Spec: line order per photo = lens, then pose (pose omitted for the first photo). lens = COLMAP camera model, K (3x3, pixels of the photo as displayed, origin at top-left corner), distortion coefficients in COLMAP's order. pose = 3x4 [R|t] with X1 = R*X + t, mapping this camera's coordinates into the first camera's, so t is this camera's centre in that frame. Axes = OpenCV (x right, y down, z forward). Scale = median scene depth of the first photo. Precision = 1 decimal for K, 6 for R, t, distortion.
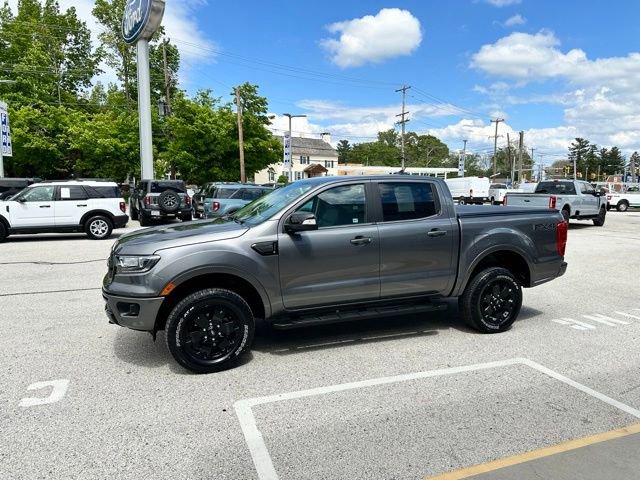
lens RADIAL K [[451.0, 0, 315.3], [0, 451.0, 240.6], [0, 0, 1]] dist [0.036344, -0.049699]
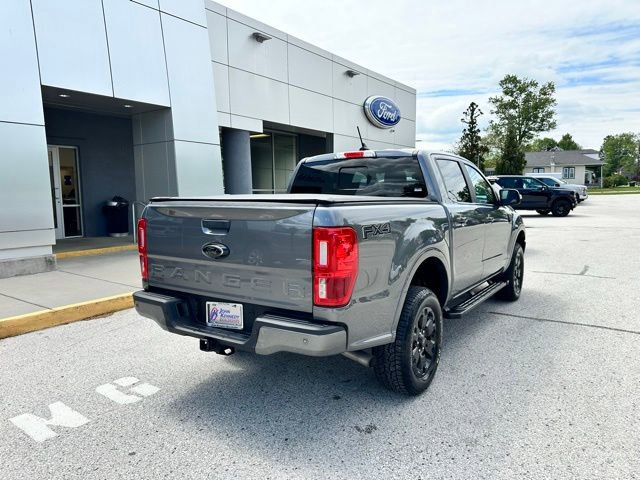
lens RADIAL K [[451.0, 0, 315.9], [0, 451.0, 243.8], [0, 0, 1]] dist [0.036344, -0.049699]
pose [[-0.831364, 0.065780, -0.551821, 0.695151], [-0.060609, 0.976314, 0.207694, -0.144494], [0.552413, 0.206115, -0.807686, 1.614490]]
